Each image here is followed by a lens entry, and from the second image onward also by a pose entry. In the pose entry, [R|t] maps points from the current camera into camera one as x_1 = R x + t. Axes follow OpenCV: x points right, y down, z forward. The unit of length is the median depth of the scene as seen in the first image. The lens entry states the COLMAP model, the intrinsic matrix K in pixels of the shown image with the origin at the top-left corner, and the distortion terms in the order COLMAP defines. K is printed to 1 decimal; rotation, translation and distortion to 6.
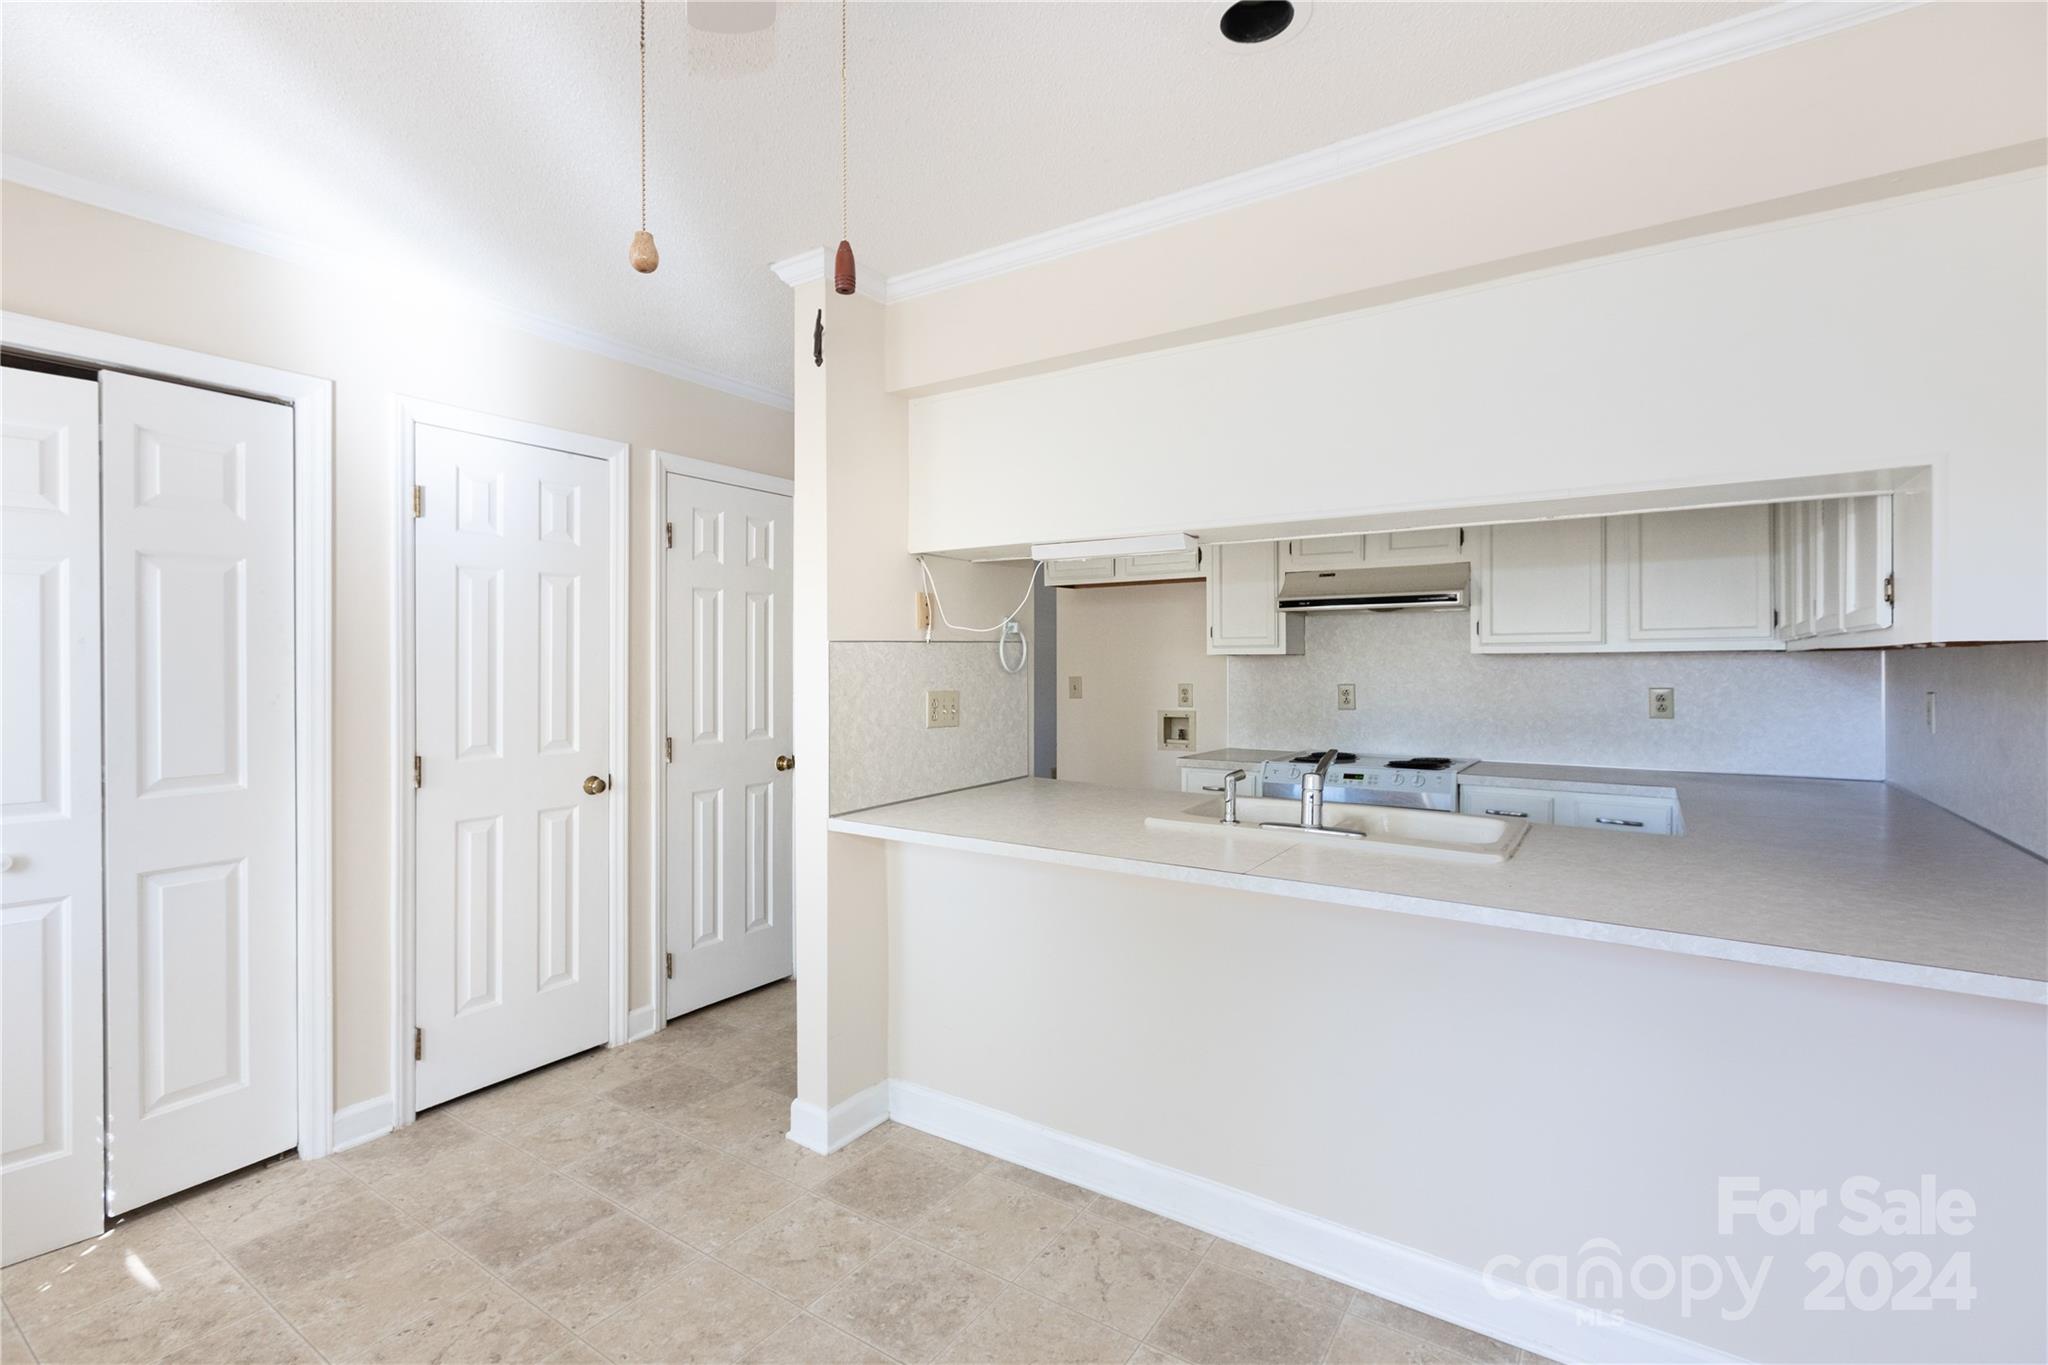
lens RADIAL K [[916.3, 0, 1006.4], [0, 916.3, 665.2], [0, 0, 1]] dist [-0.003148, -0.000618]
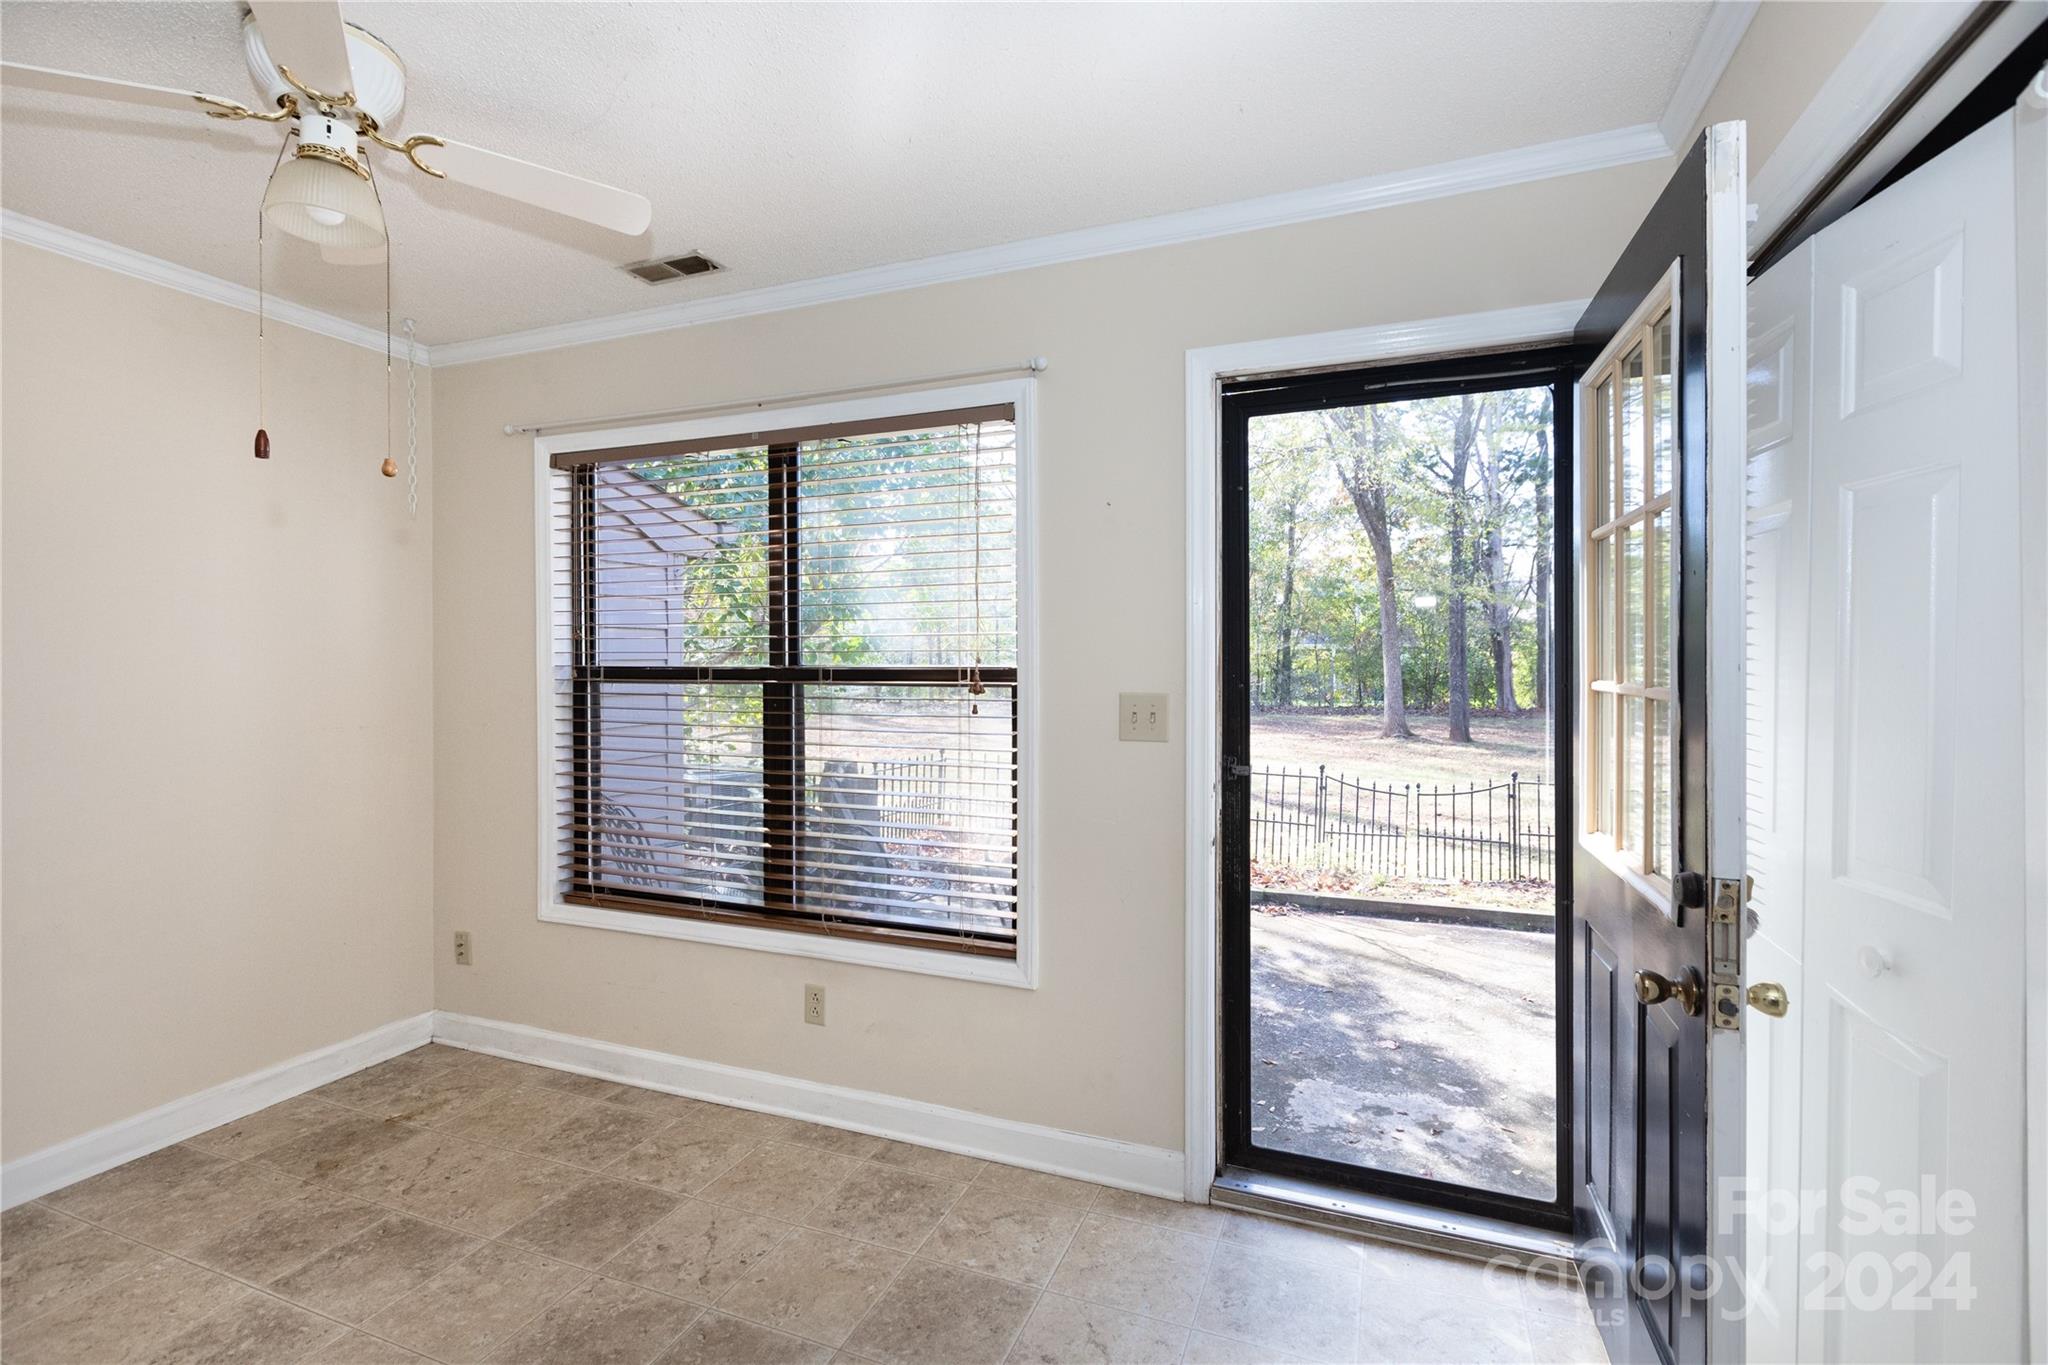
lens RADIAL K [[916.3, 0, 1039.3], [0, 916.3, 660.6], [0, 0, 1]] dist [-0.003148, -0.000618]
pose [[-0.970864, 0.004993, -0.239578, -0.897762], [0.004780, 0.999987, 0.001471, -0.009241], [0.239582, 0.000283, -0.970876, 1.939874]]
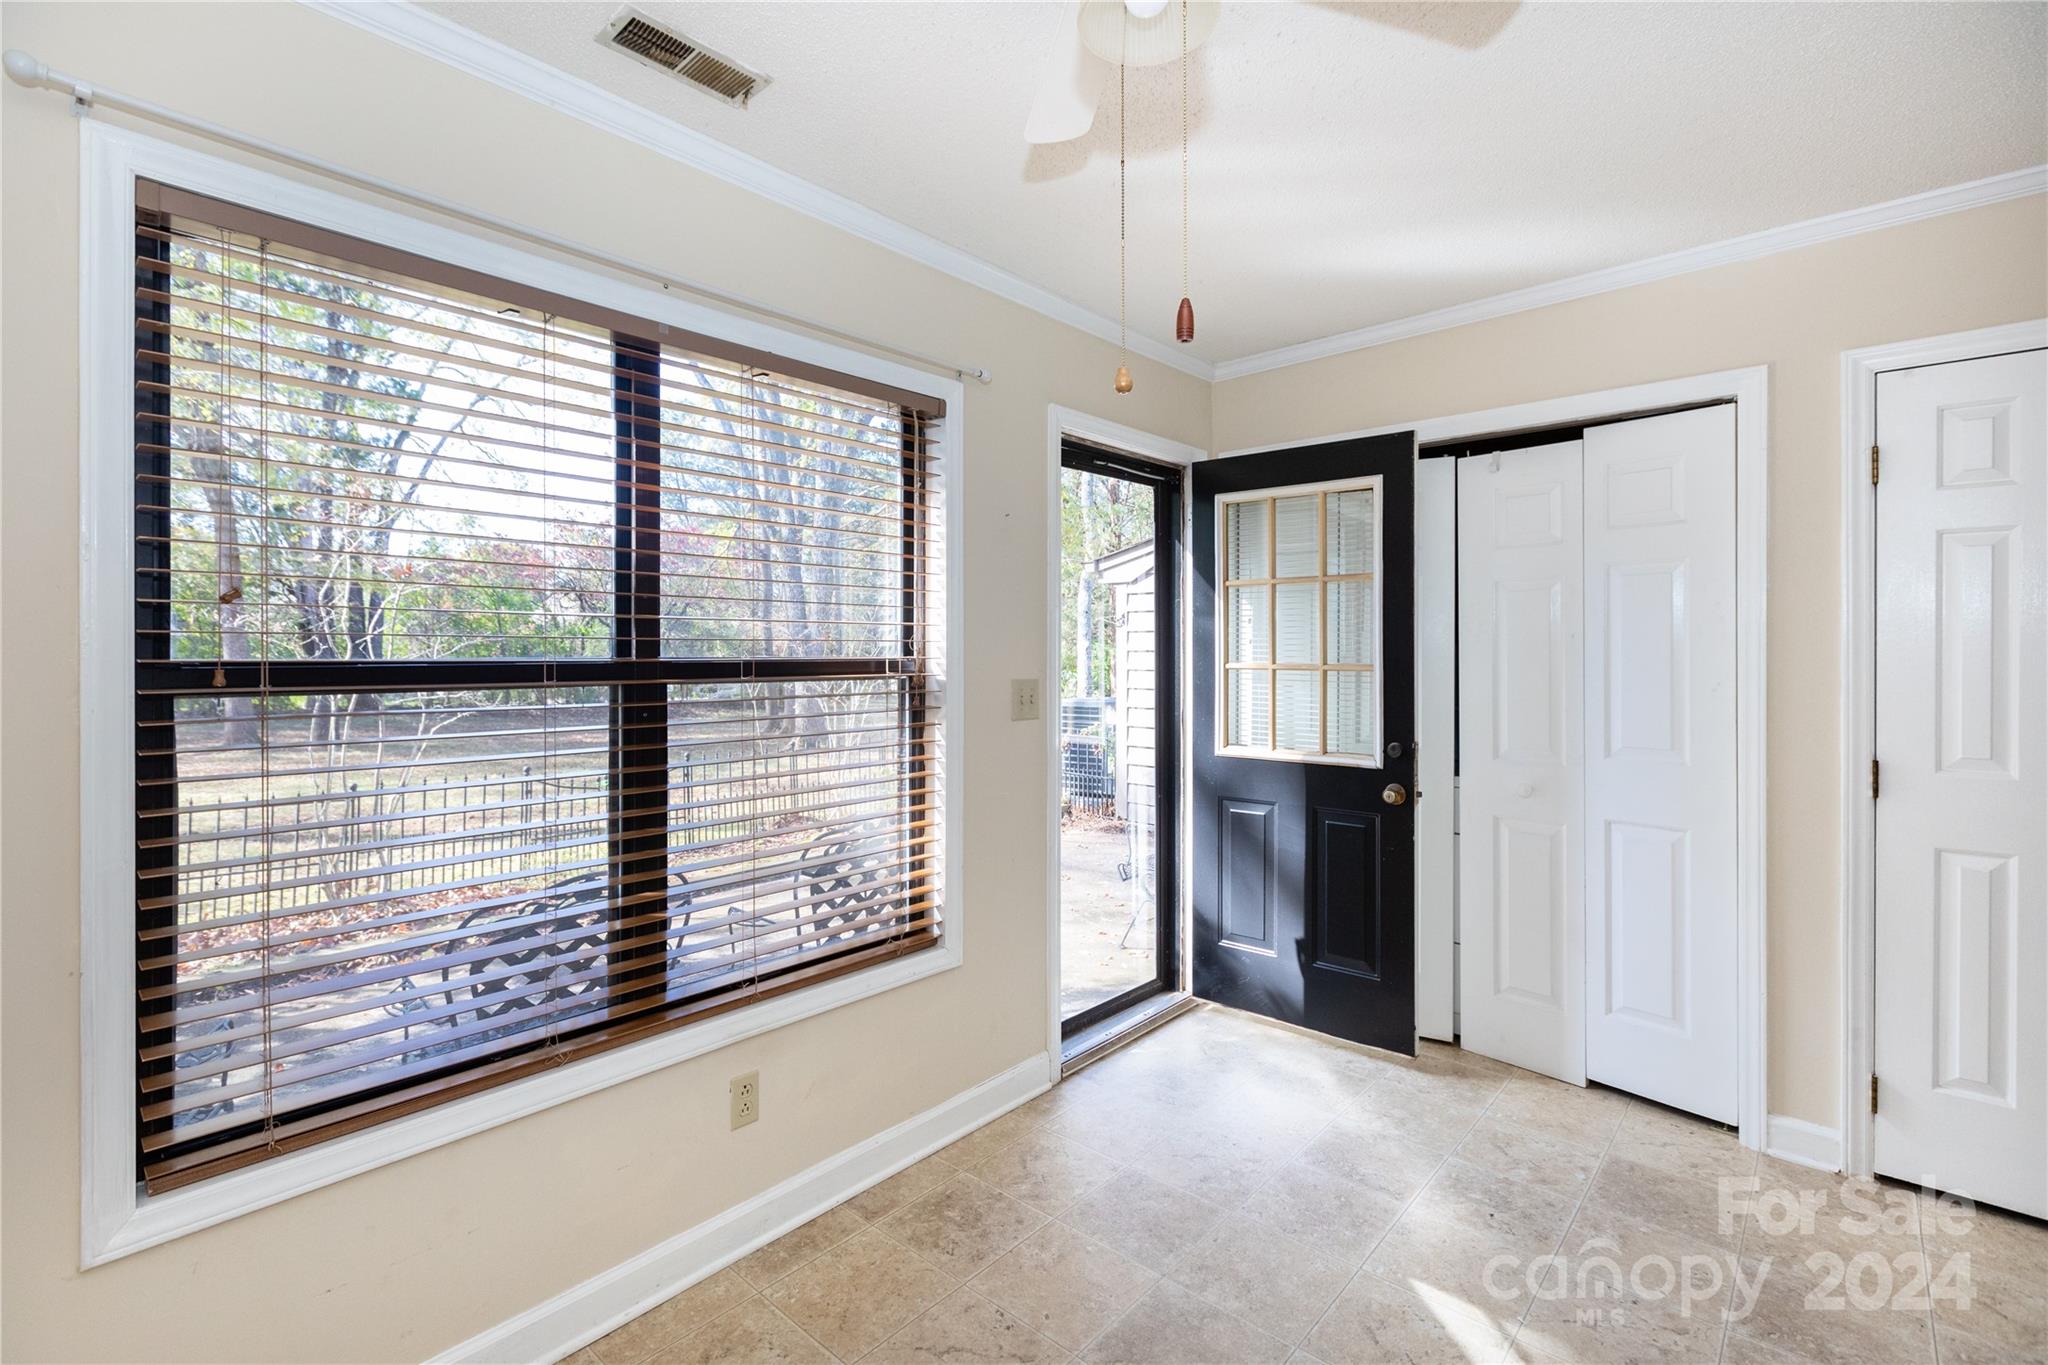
lens RADIAL K [[916.3, 0, 1017.0], [0, 916.3, 652.0], [0, 0, 1]] dist [-0.003148, -0.000618]
pose [[-0.135391, 0.002214, -0.990790, 0.554201], [0.000902, 0.999997, 0.002111, -0.010419], [0.990792, -0.000608, -0.135393, 0.541915]]
